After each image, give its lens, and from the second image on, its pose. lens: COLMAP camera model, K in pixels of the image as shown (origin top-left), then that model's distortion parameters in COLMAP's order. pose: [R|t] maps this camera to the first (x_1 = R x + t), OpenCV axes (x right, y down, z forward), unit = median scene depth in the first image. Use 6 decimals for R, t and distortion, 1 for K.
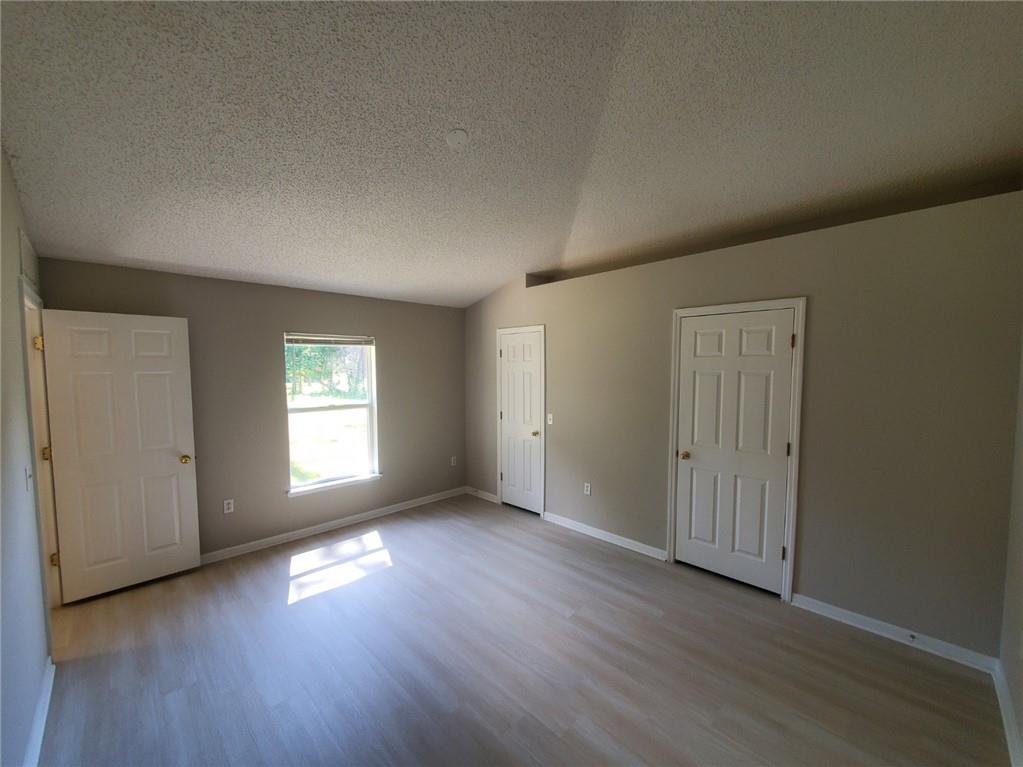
lens RADIAL K [[406.4, 0, 512.7], [0, 406.4, 392.9], [0, 0, 1]] dist [0.001005, -0.000388]
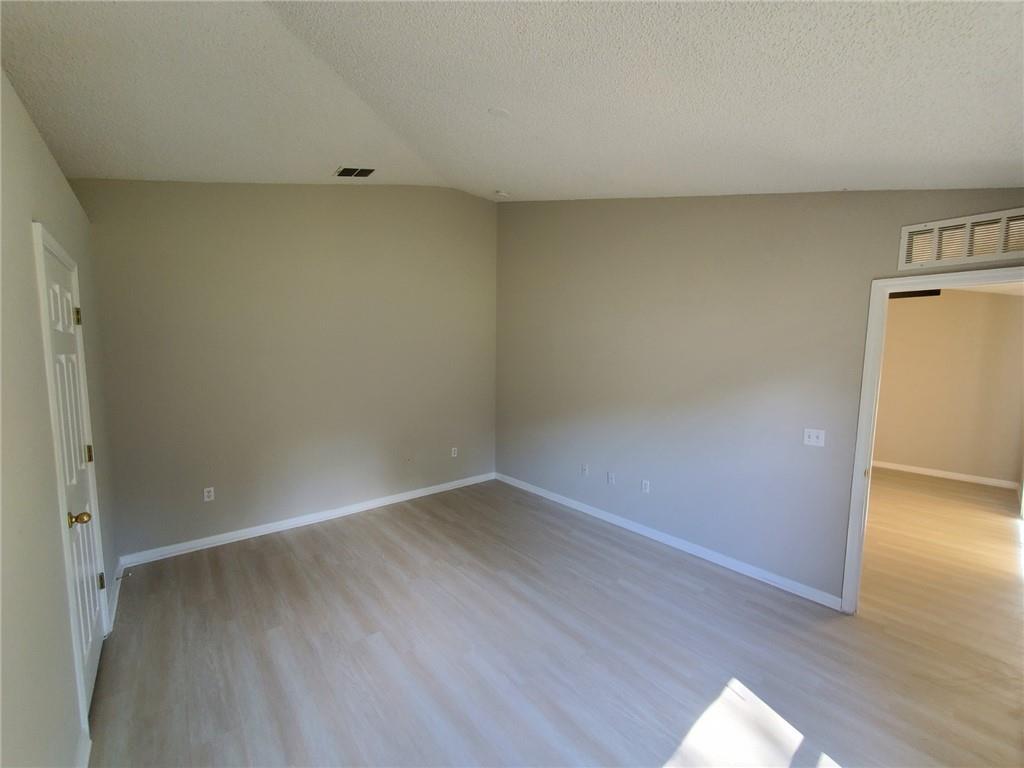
lens RADIAL K [[406.1, 0, 512.9], [0, 406.1, 393.1], [0, 0, 1]] dist [0.000916, -0.000457]
pose [[-0.996933, -0.014431, 0.076919, -0.182254], [-0.001878, 0.986981, 0.160826, -0.095801], [-0.078239, 0.160189, -0.983981, 1.480018]]
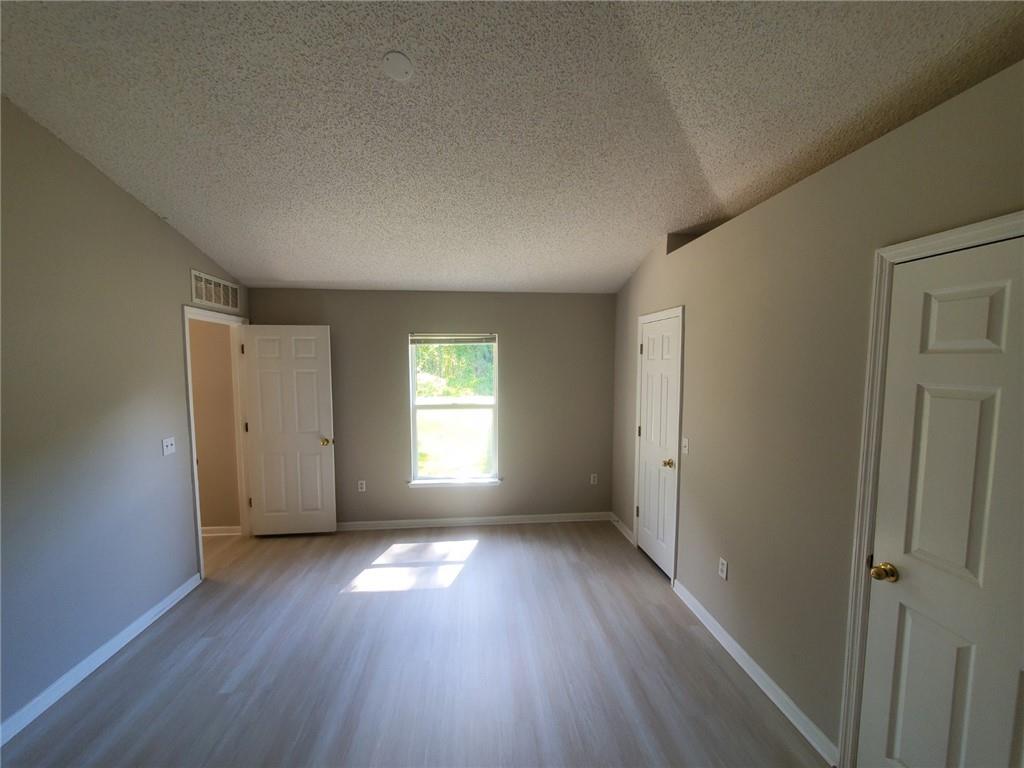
lens RADIAL K [[406.1, 0, 512.9], [0, 406.1, 393.1], [0, 0, 1]] dist [0.000916, -0.000457]
pose [[0.780096, 0.050399, -0.623626, 0.380977], [-0.040517, 0.998727, 0.030031, -0.042276], [0.624346, 0.001841, 0.781146, 0.398791]]
